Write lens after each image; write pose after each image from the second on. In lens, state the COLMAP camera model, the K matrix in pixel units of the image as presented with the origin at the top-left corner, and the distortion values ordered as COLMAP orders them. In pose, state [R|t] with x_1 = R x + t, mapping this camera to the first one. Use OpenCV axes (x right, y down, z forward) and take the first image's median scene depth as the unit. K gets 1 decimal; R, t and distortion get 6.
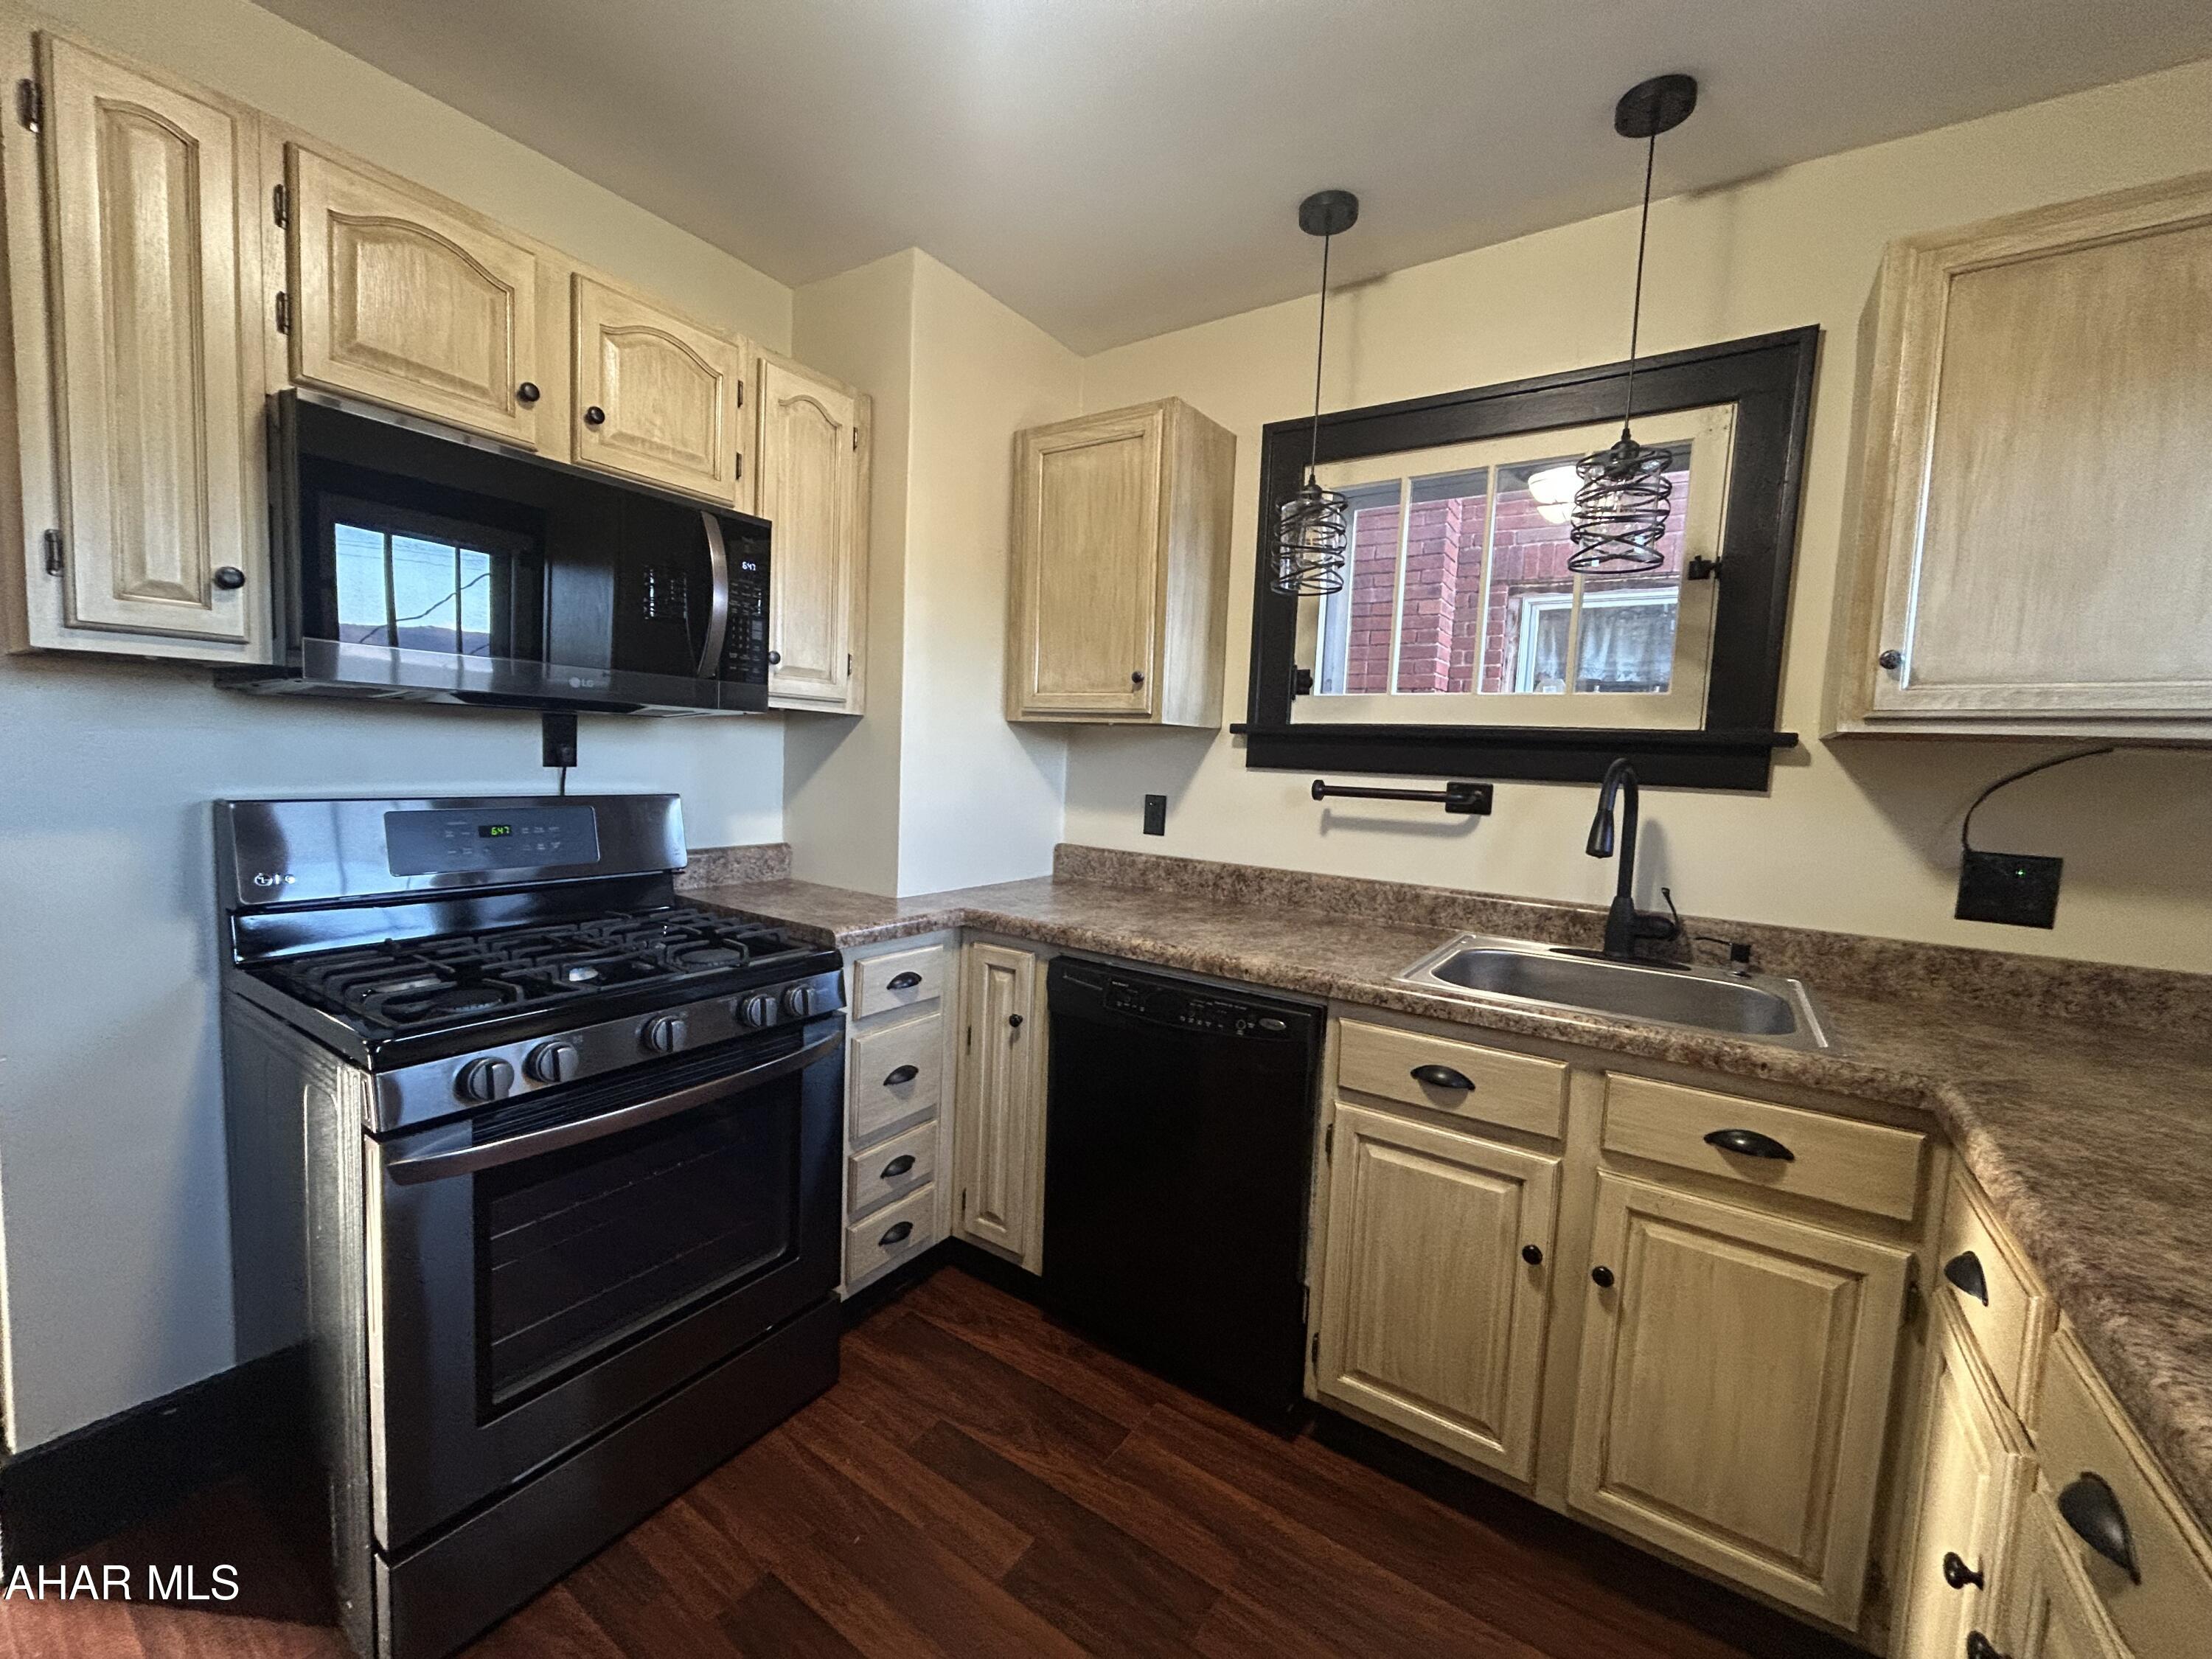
lens RADIAL K [[890.0, 0, 1100.9], [0, 890.0, 821.2], [0, 0, 1]] dist [-0.000922, 0.000391]
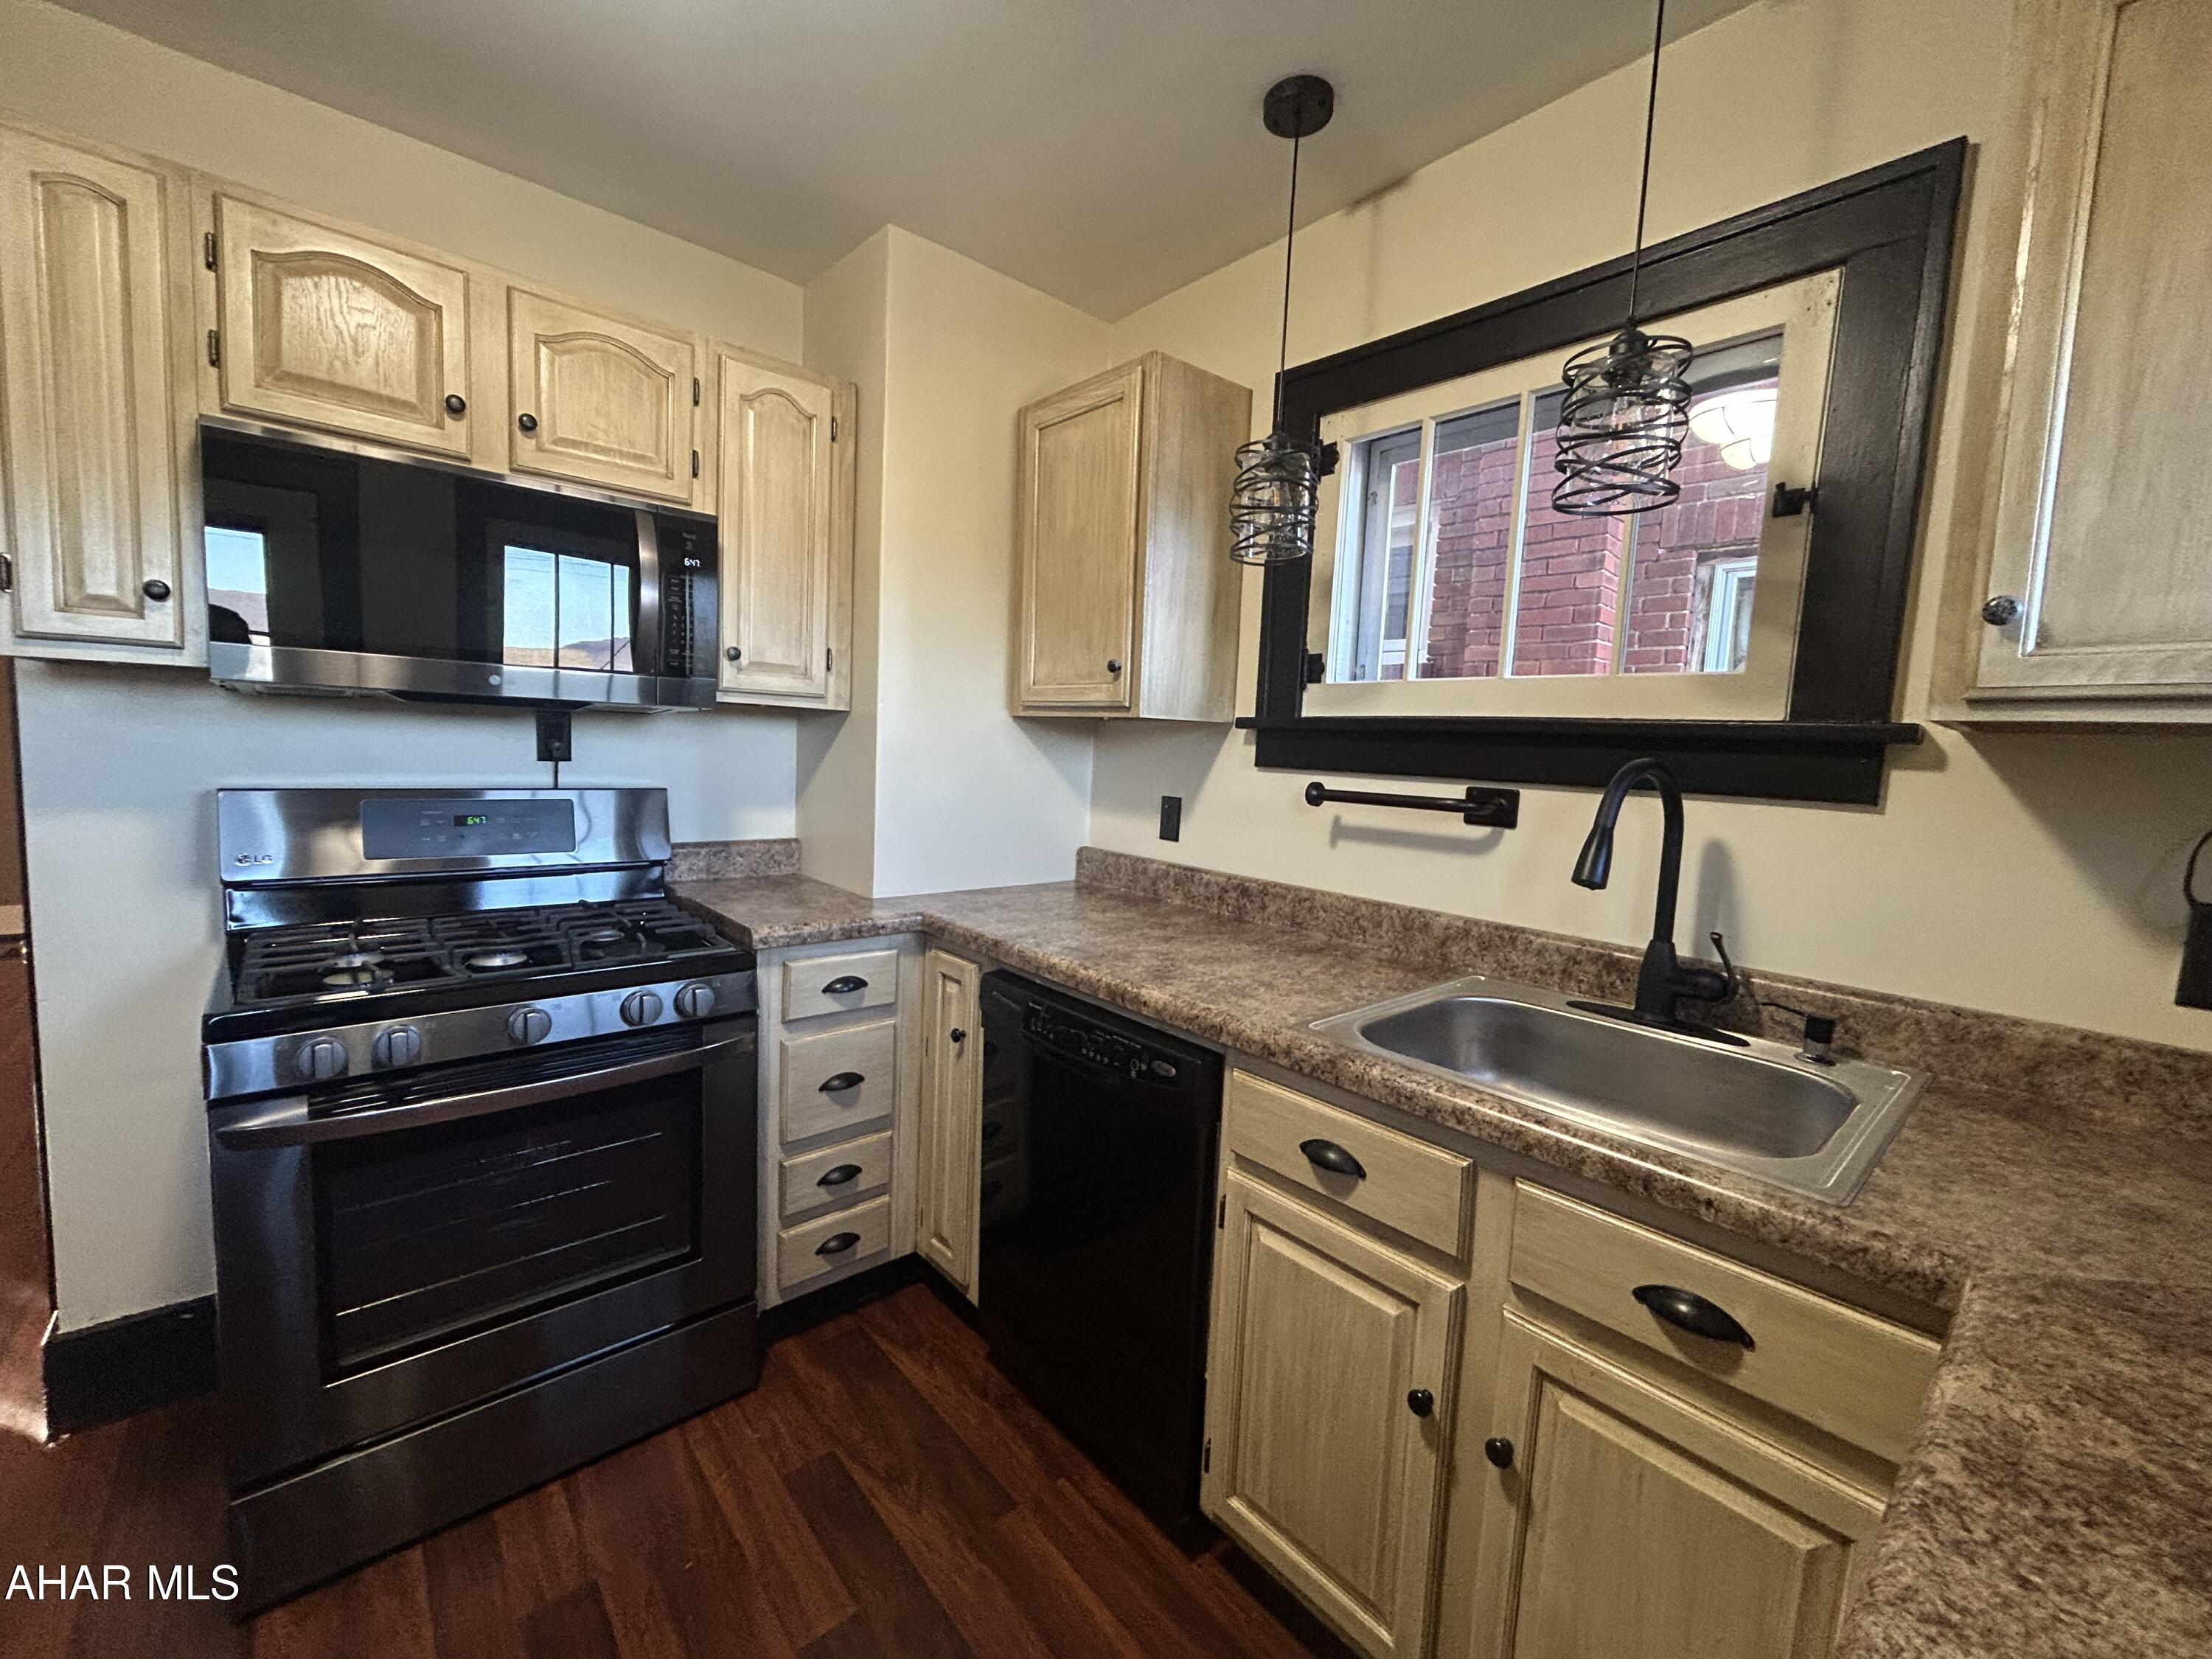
lens RADIAL K [[890.0, 0, 1100.9], [0, 890.0, 821.2], [0, 0, 1]] dist [-0.000922, 0.000391]
pose [[0.967981, 0.023167, -0.249951, 0.310365], [-0.022821, 0.999730, 0.004283, -0.009561], [0.249983, 0.001558, 0.968249, 0.145252]]
